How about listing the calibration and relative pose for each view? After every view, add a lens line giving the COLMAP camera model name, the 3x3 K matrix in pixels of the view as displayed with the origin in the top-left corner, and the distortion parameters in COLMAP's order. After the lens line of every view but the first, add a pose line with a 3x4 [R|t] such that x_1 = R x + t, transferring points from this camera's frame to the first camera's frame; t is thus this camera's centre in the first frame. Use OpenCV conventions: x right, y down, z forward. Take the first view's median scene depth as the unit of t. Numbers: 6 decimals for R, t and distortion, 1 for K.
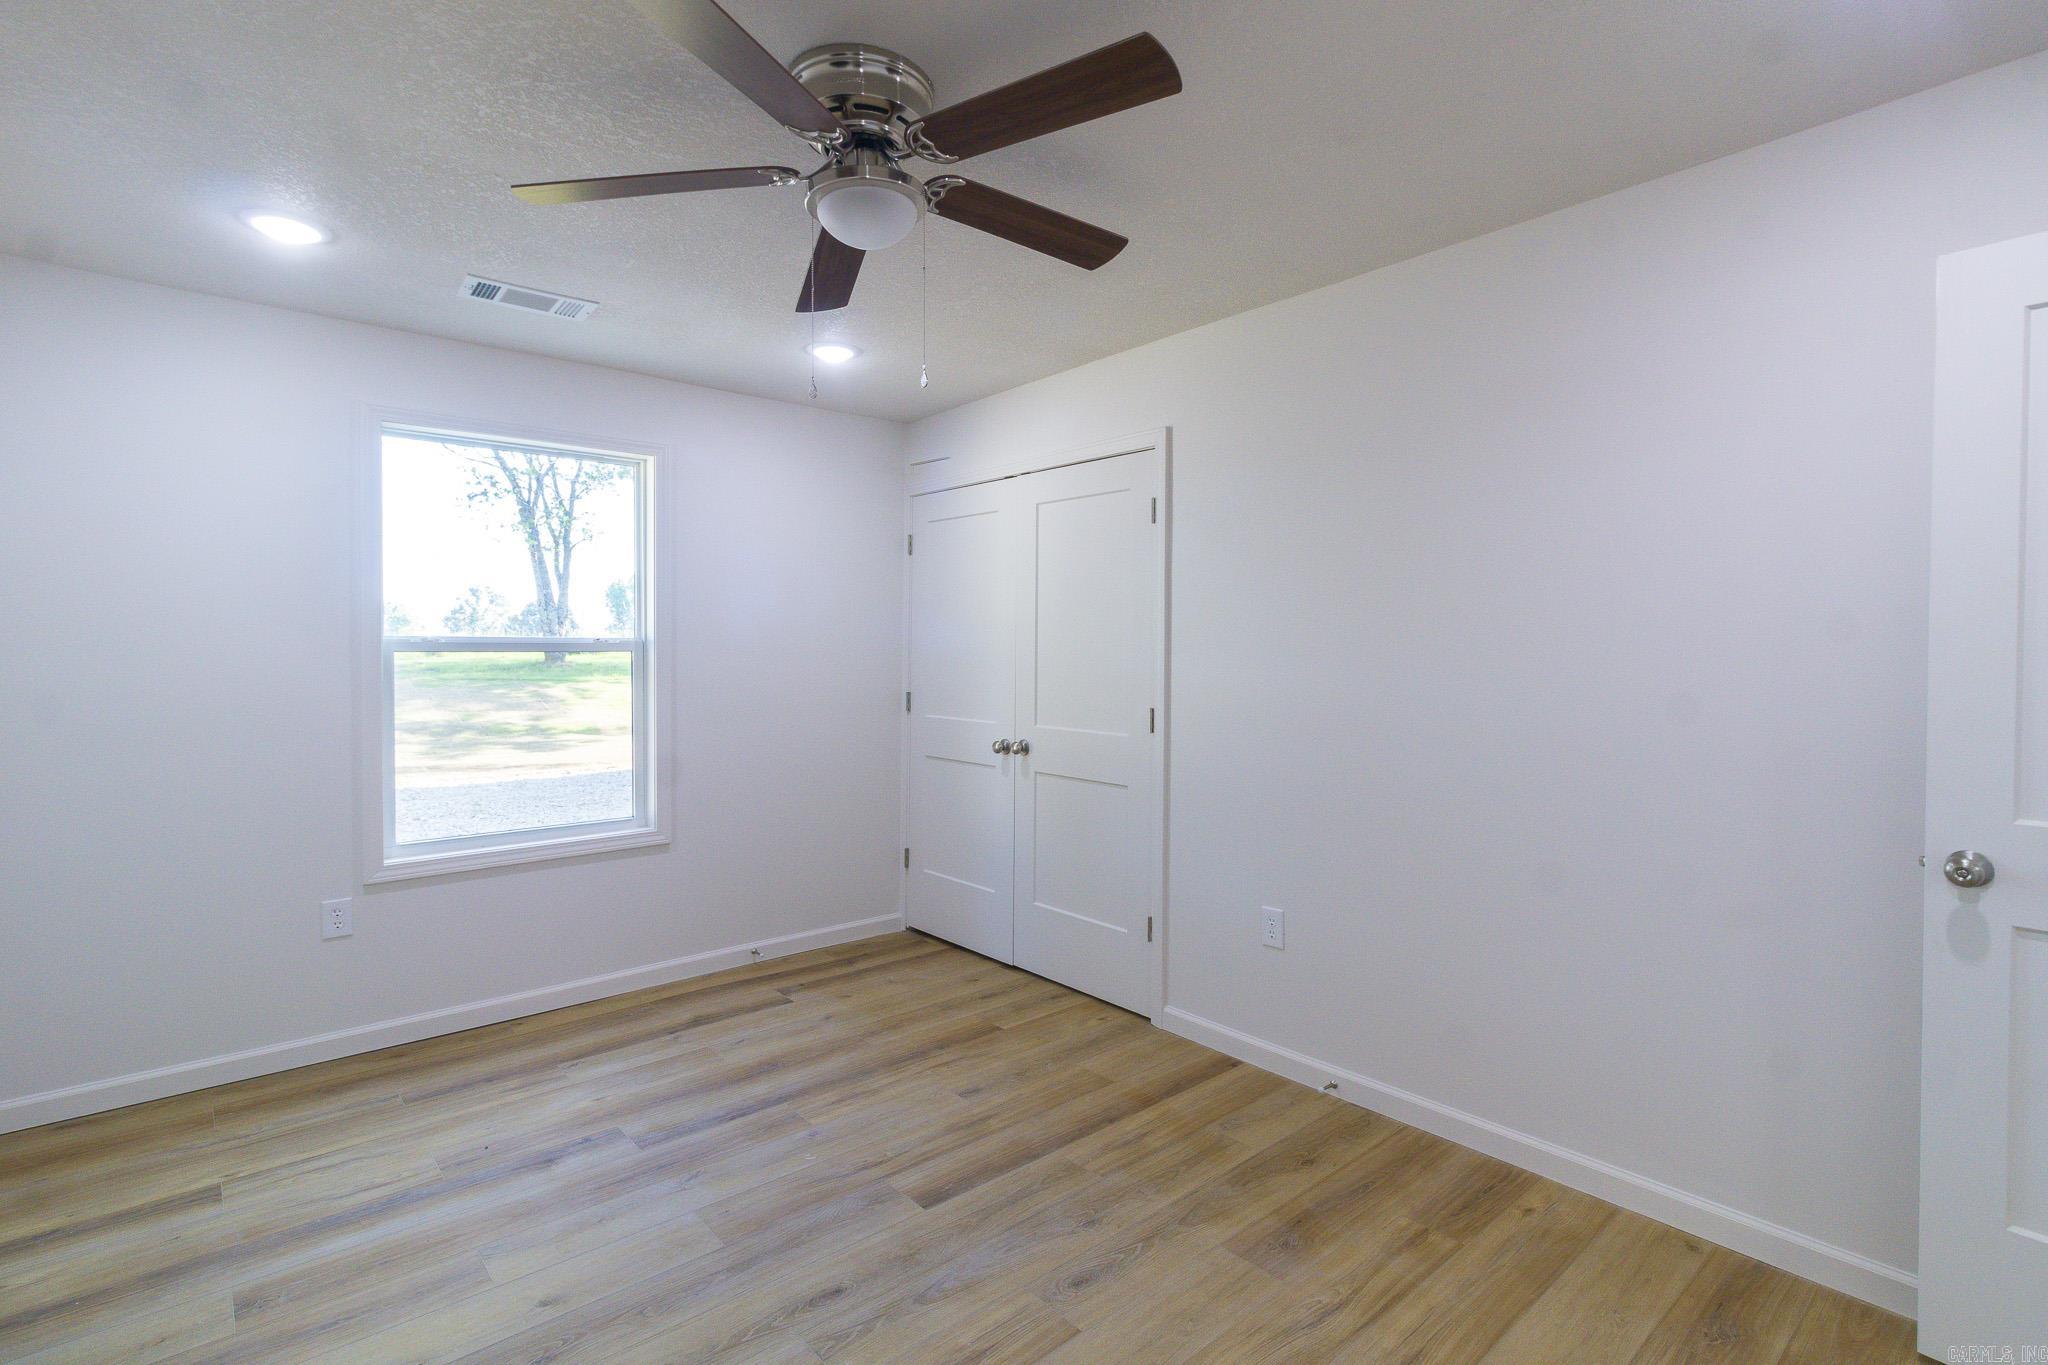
lens RADIAL K [[1037.8, 0, 1031.3], [0, 1037.8, 664.6], [0, 0, 1]] dist [-0.000550, -0.000462]
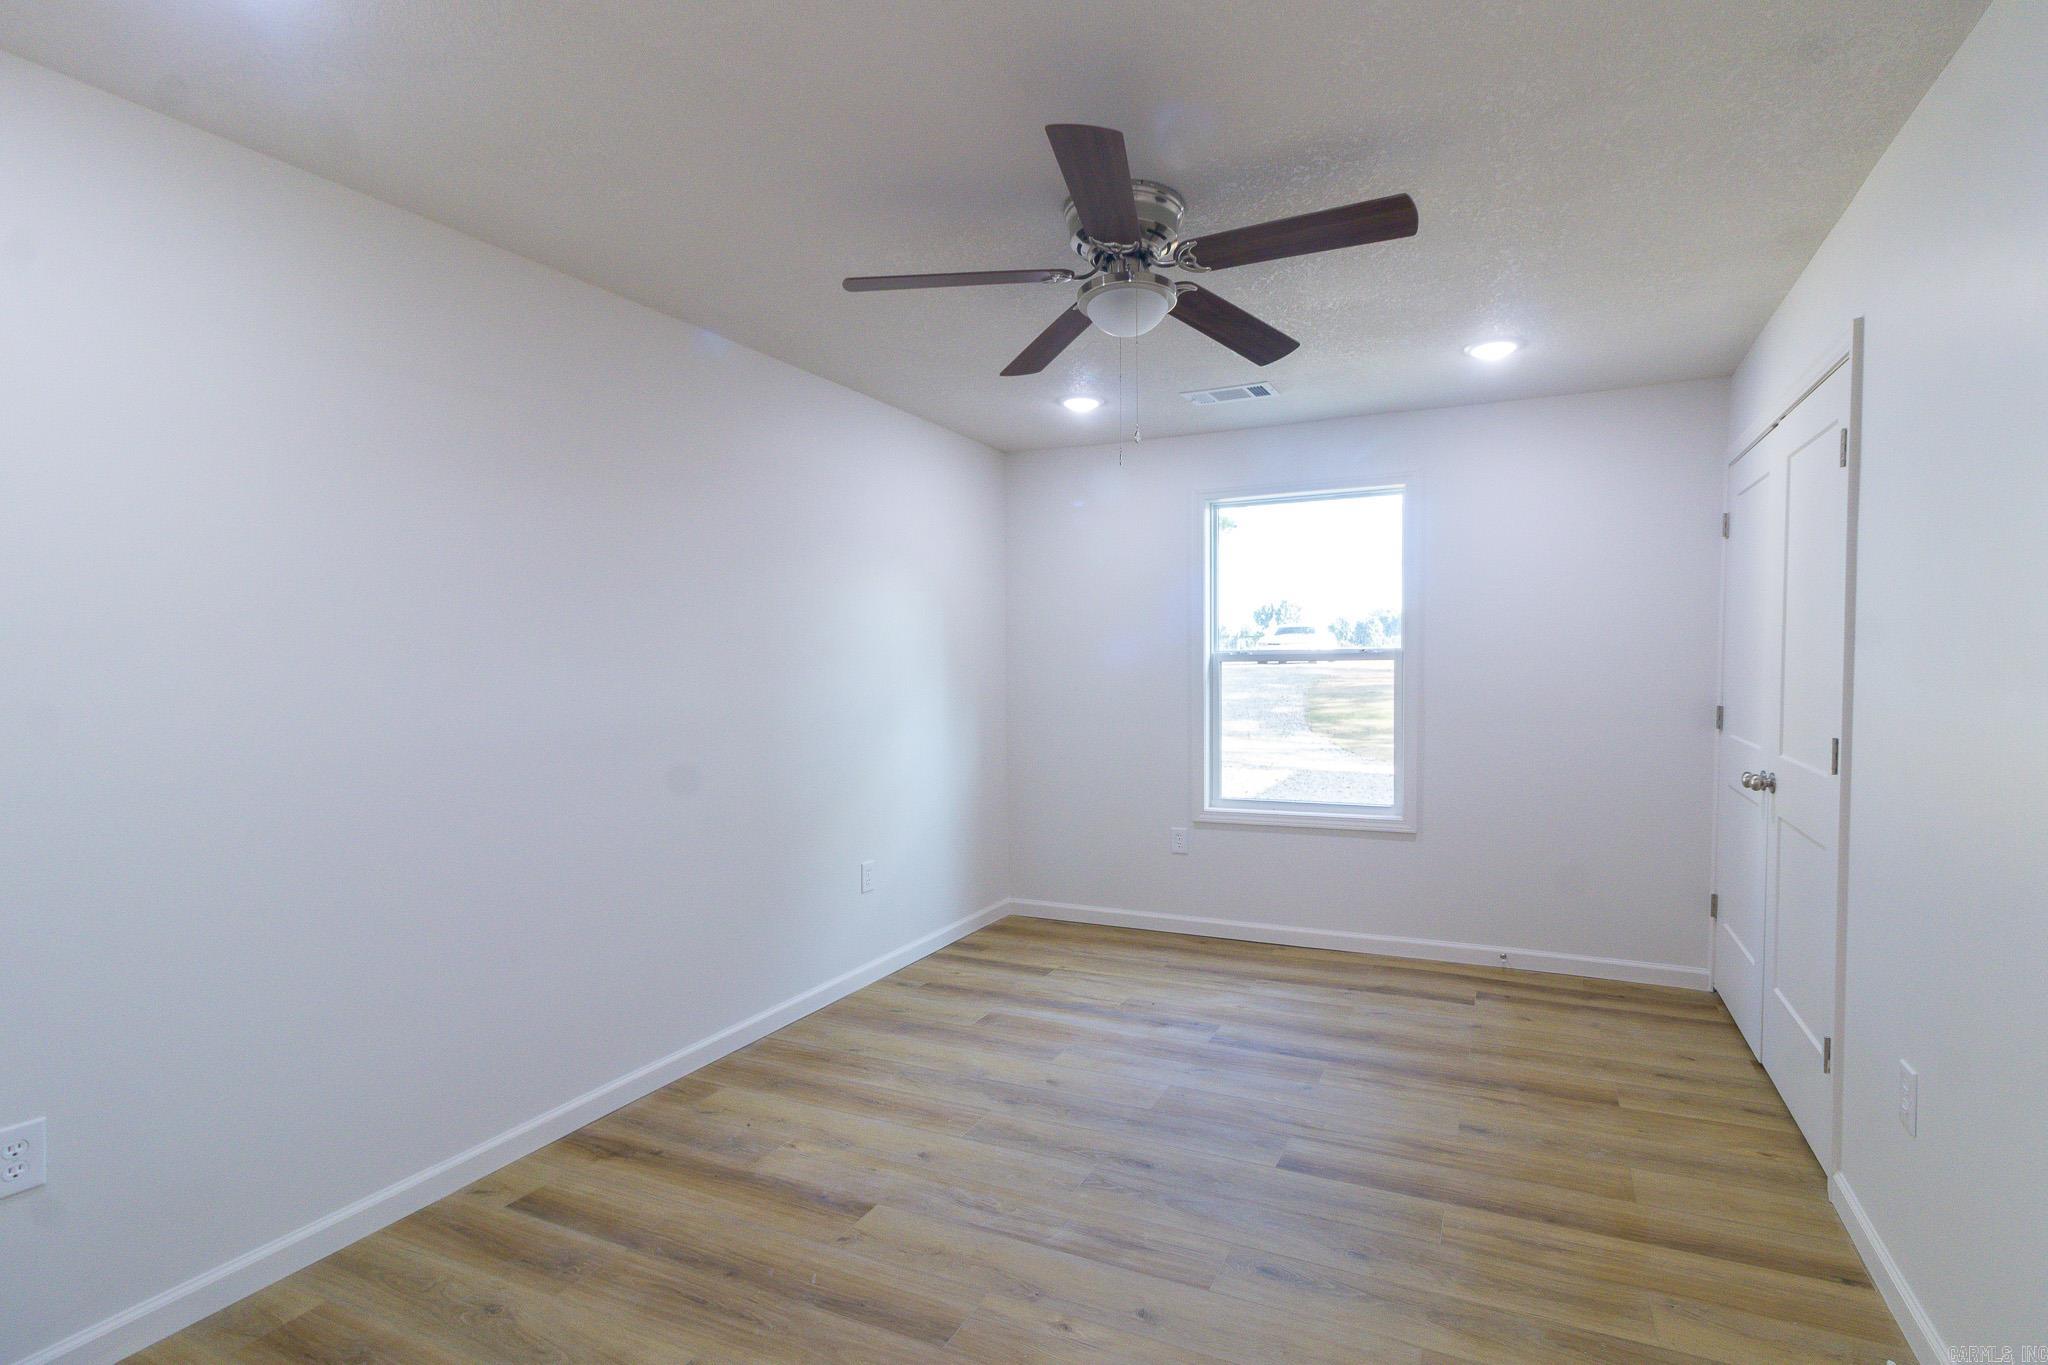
lens RADIAL K [[942.1, 0, 982.8], [0, 942.1, 701.4], [0, 0, 1]] dist [0.003142, 0.000841]
pose [[0.363190, 0.032940, -0.931132, 0.556075], [-0.002042, 0.999401, 0.034558, -0.002709], [0.931713, -0.010650, 0.363040, 0.278293]]
